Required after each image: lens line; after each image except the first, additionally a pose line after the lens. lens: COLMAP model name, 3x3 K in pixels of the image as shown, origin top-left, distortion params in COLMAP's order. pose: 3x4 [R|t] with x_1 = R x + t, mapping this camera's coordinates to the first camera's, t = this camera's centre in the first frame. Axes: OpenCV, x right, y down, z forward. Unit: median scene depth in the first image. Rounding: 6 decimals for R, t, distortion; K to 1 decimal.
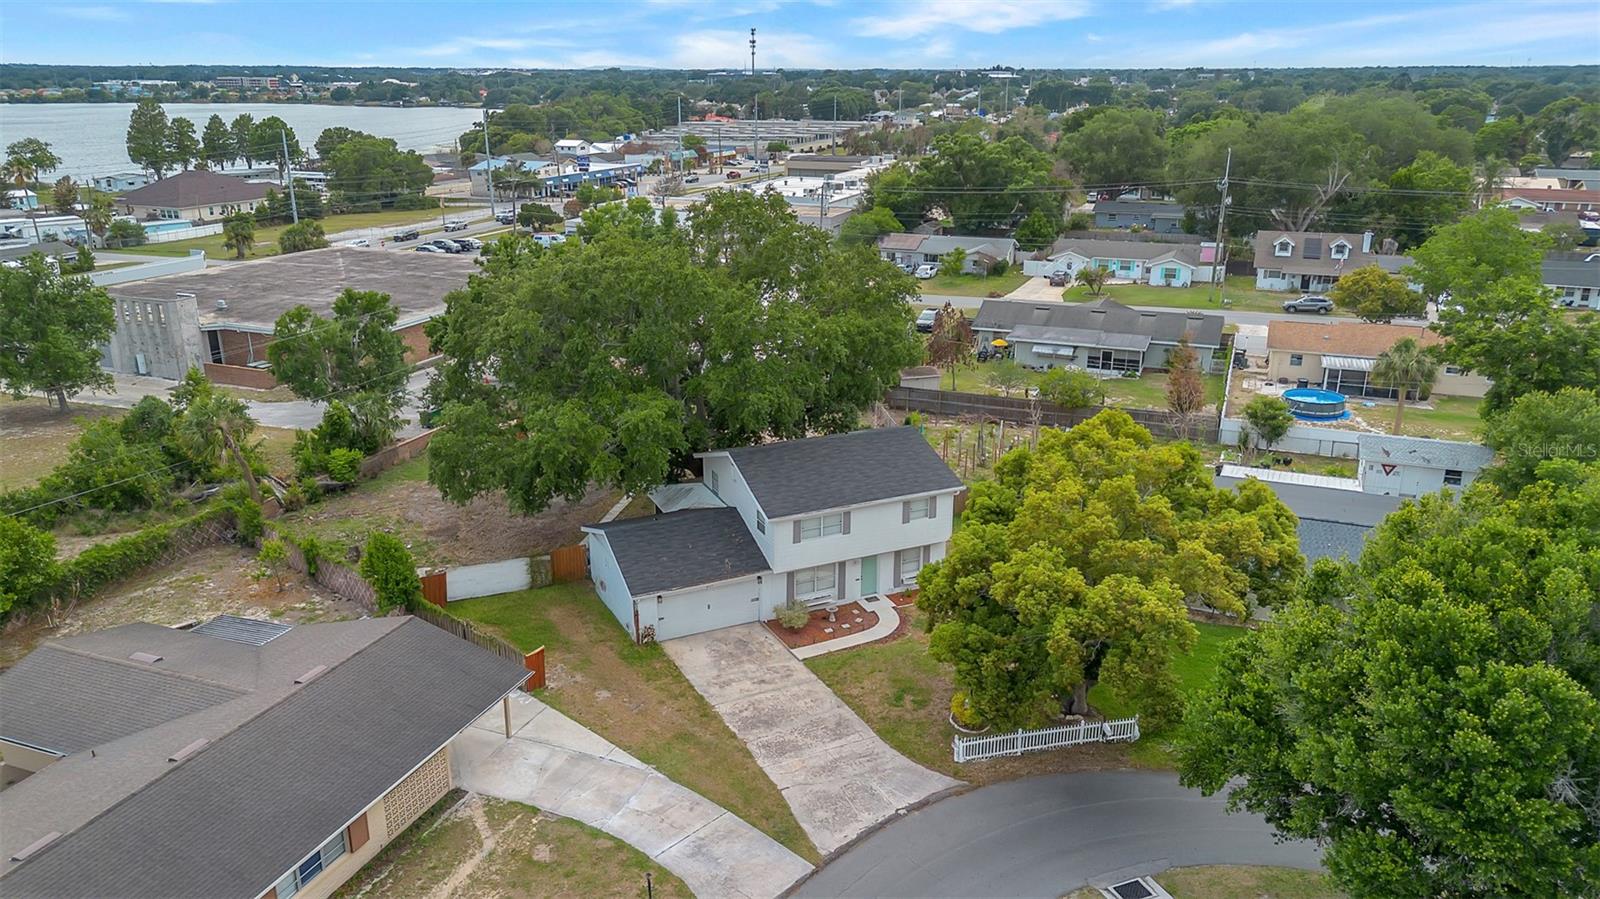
lens RADIAL K [[1129.1, 0, 800.3], [0, 1129.1, 446.0], [0, 0, 1]] dist [0.053252, -0.039827]
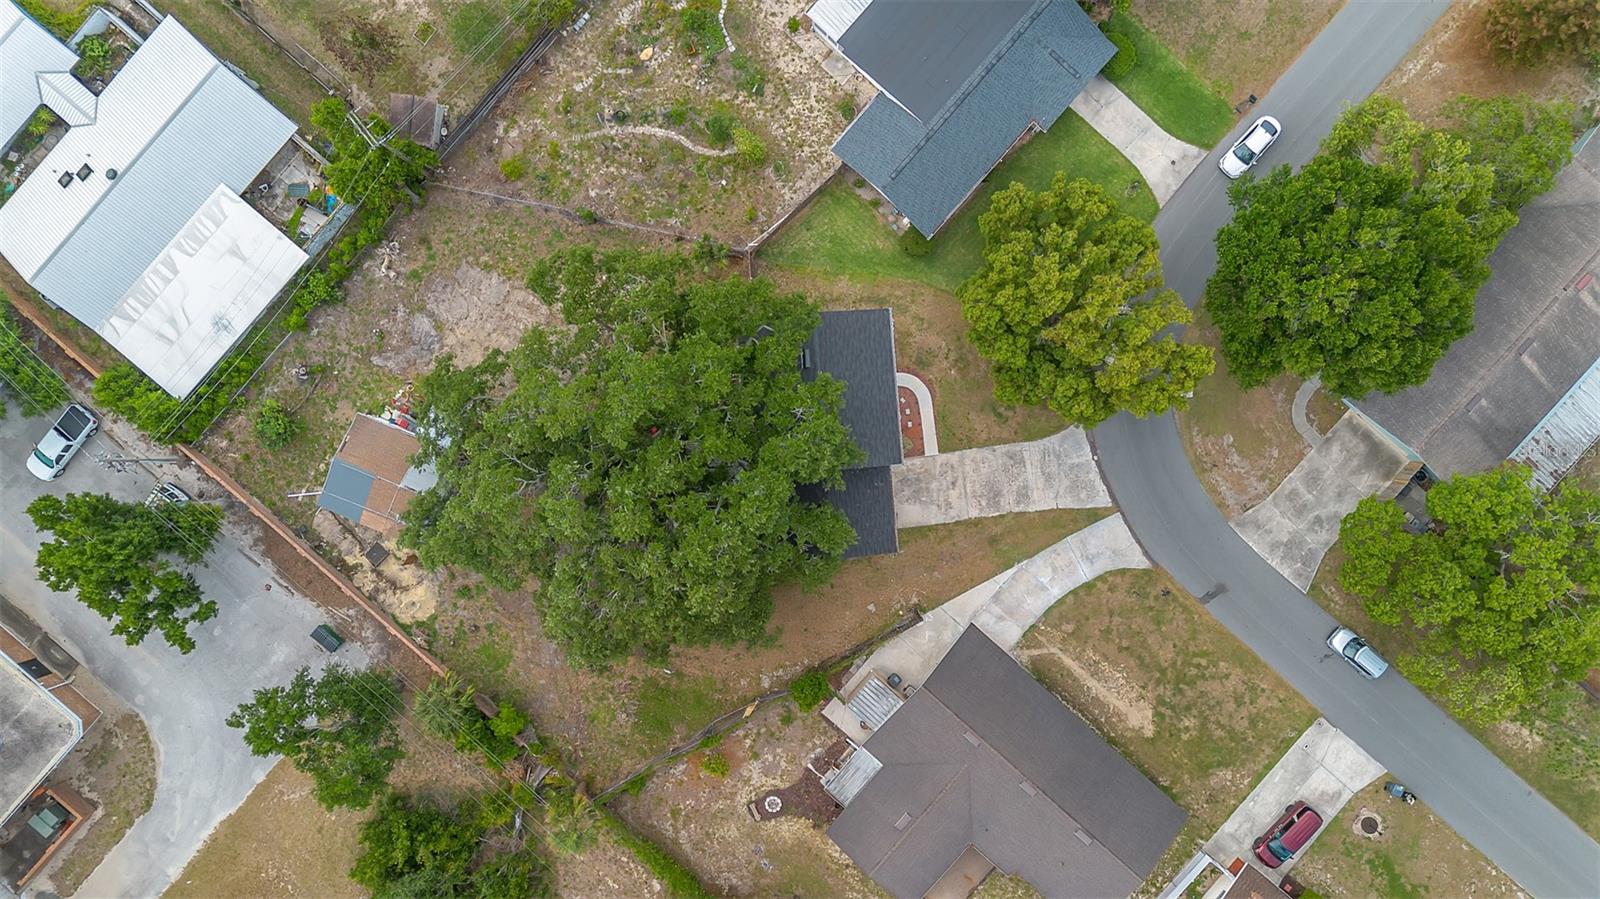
lens RADIAL K [[1129.1, 0, 800.1], [0, 1129.1, 435.8], [0, 0, 1]] dist [0.053252, -0.039827]
pose [[0.342046, -0.939084, -0.033556, 0.012230], [0.298215, 0.074618, 0.951578, -1.595831], [-0.891107, -0.335490, 0.305572, 0.778762]]
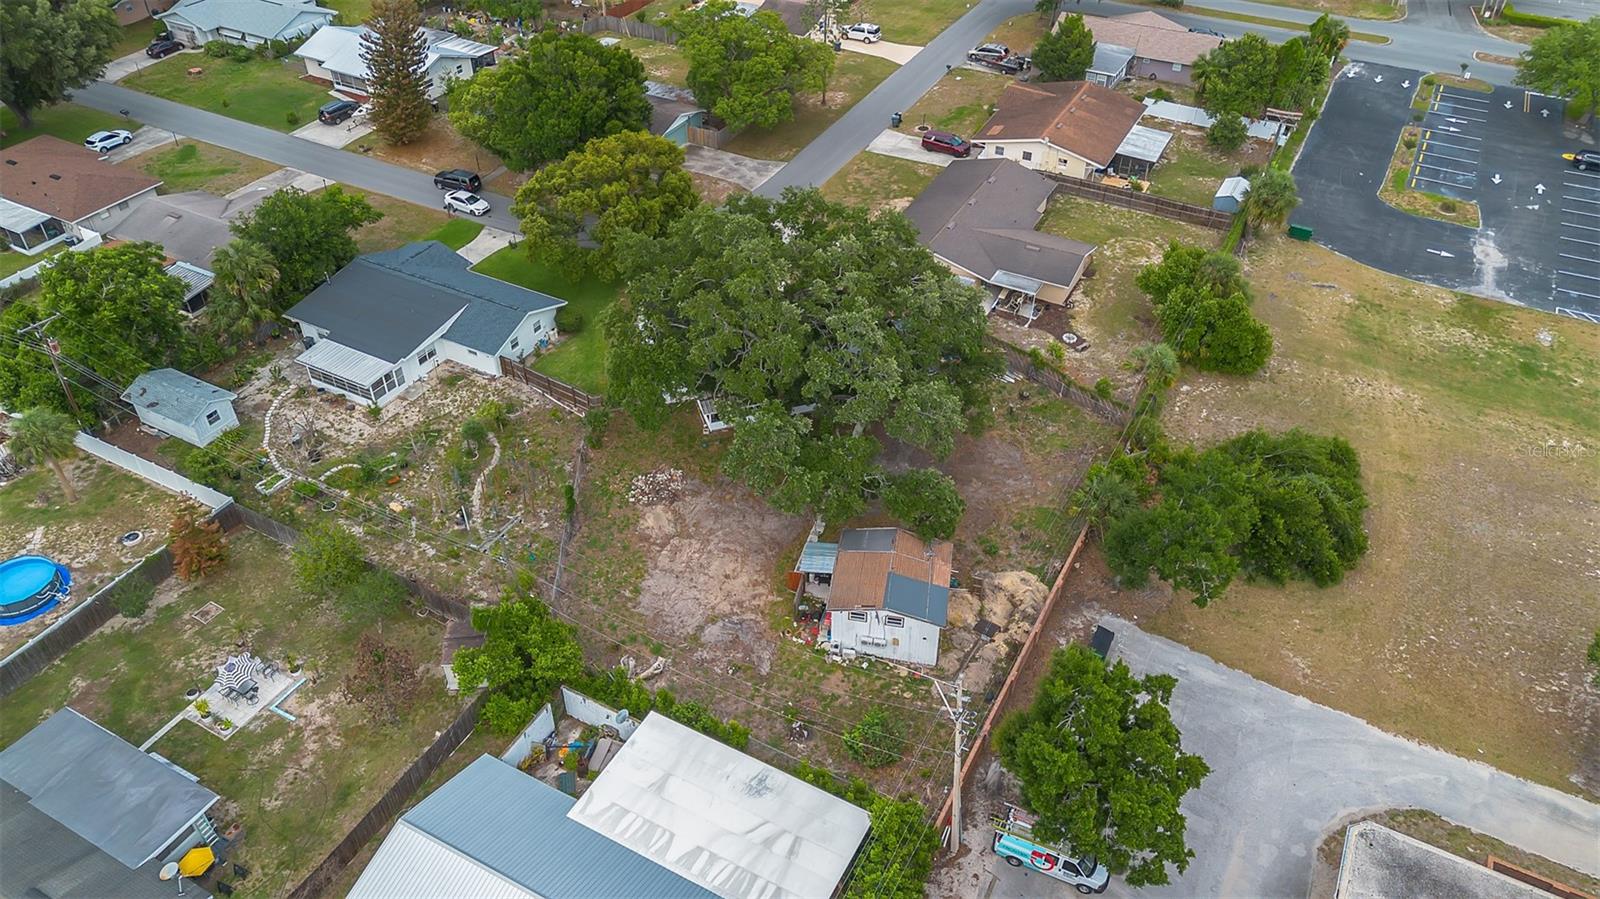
lens RADIAL K [[1129.1, 0, 802.8], [0, 1129.1, 454.8], [0, 0, 1]] dist [0.053252, -0.039827]
pose [[-0.993635, -0.077543, 0.081714, -0.321302], [0.027422, 0.537069, 0.843093, -1.495022], [-0.109262, 0.839967, -0.531524, 2.552157]]
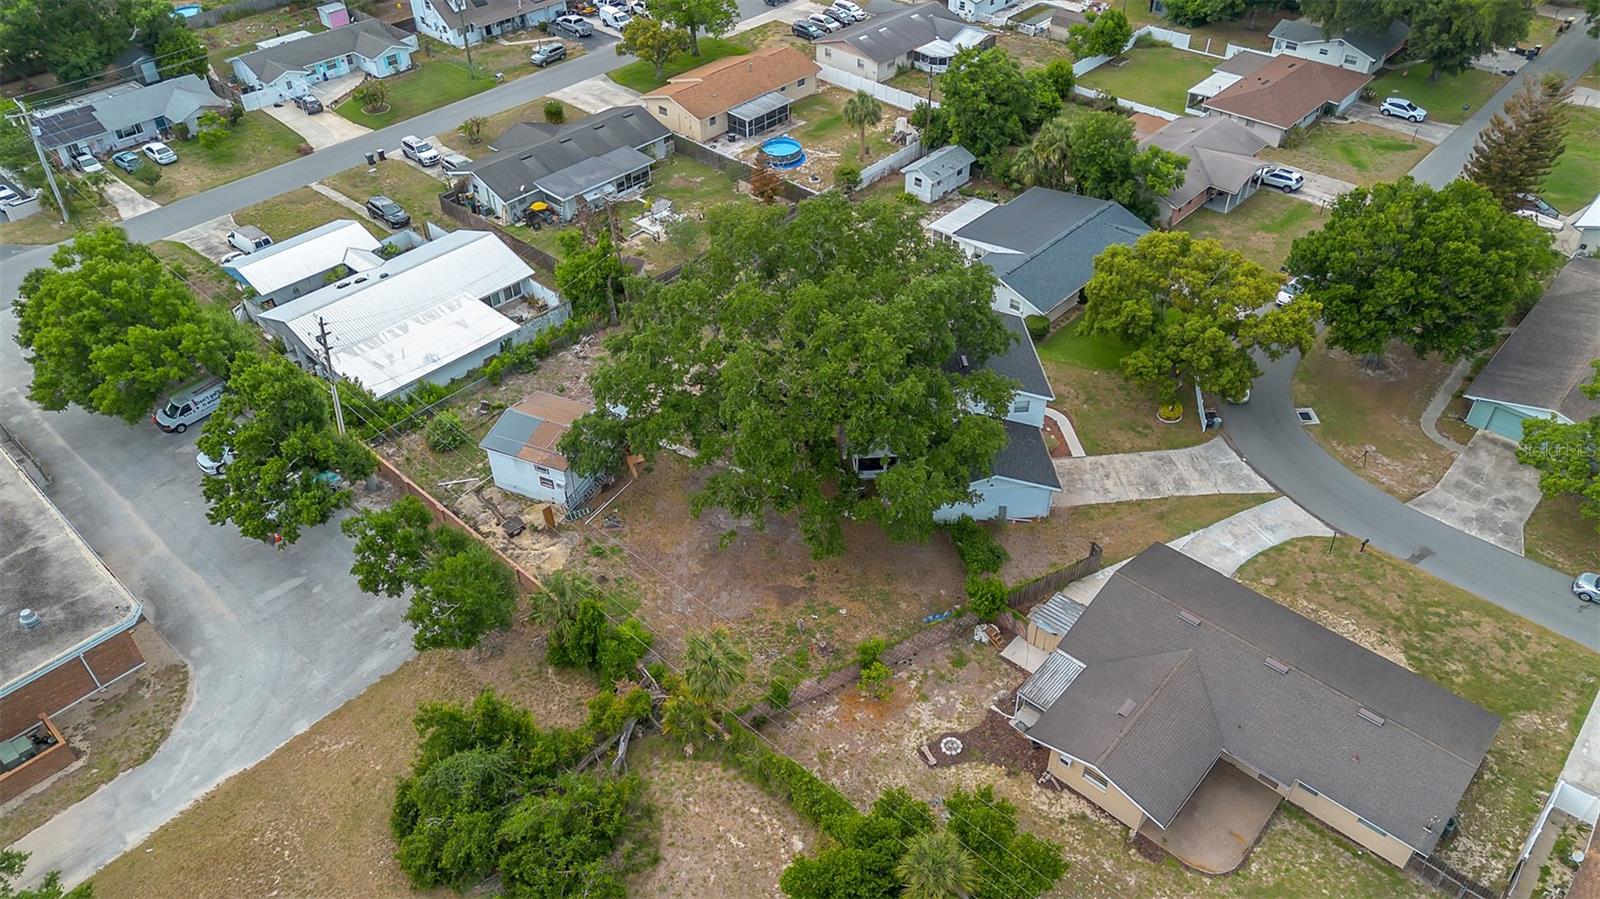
lens RADIAL K [[1129.1, 0, 797.8], [0, 1129.1, 458.3], [0, 0, 1]] dist [0.053252, -0.039827]
pose [[0.360645, -0.600967, 0.713284, -1.496391], [0.304515, 0.798709, 0.518974, -0.890907], [-0.881593, 0.030040, 0.471054, 0.670263]]
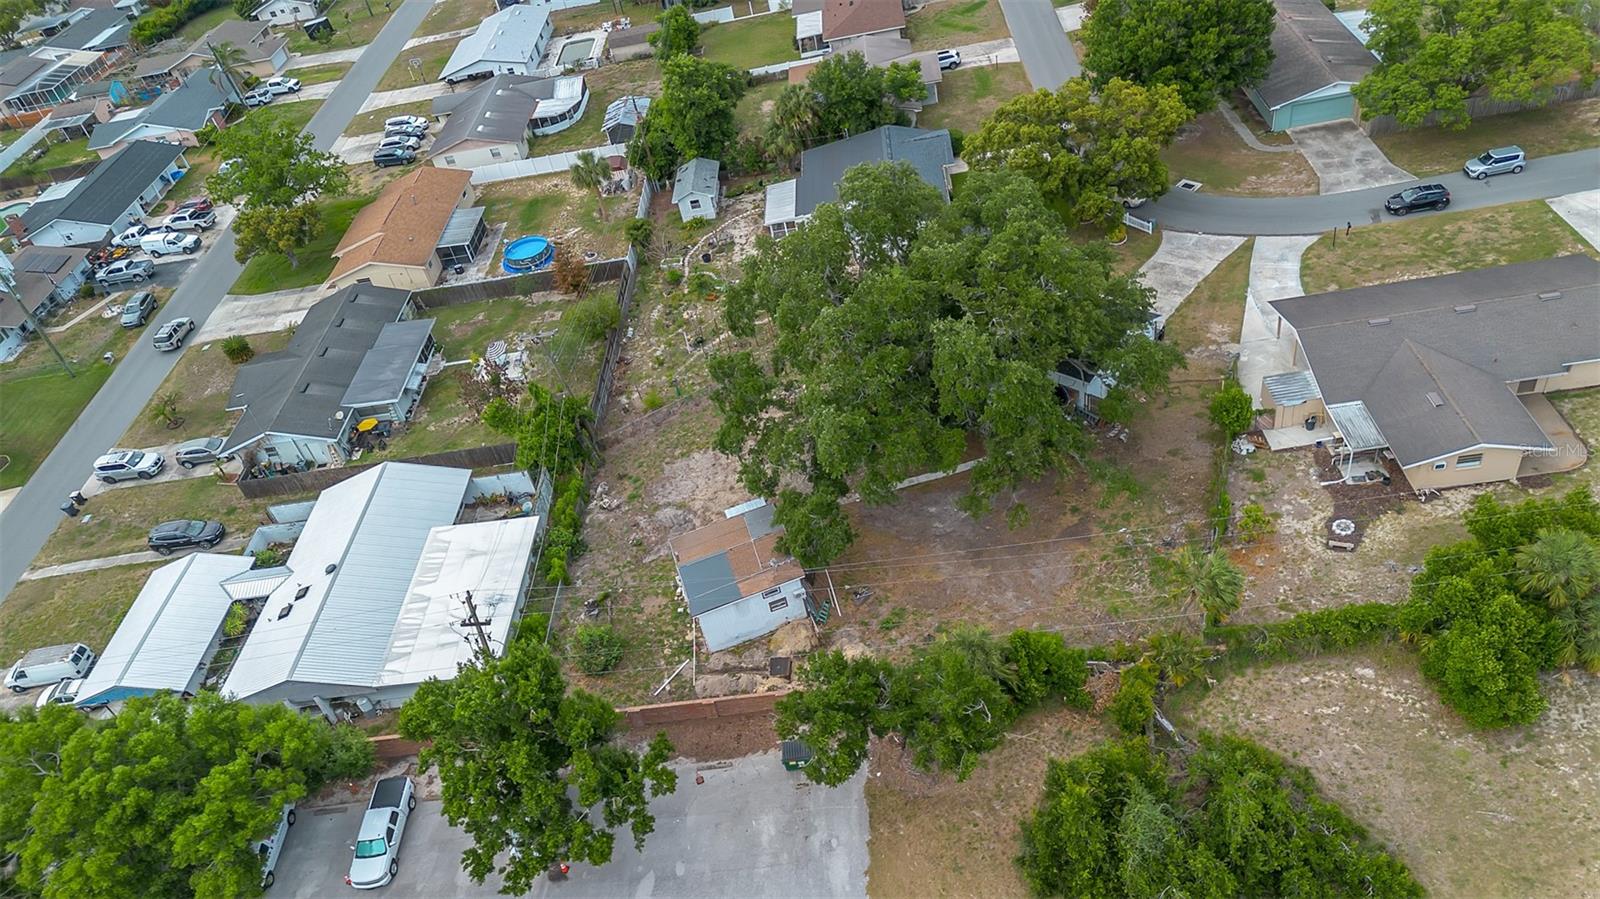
lens RADIAL K [[1129.1, 0, 809.0], [0, 1129.1, 451.0], [0, 0, 1]] dist [0.053252, -0.039827]
pose [[-0.359044, -0.550747, 0.753502, -1.446196], [0.458925, 0.598814, 0.656361, -1.163452], [-0.812696, 0.581463, 0.037751, 1.635955]]
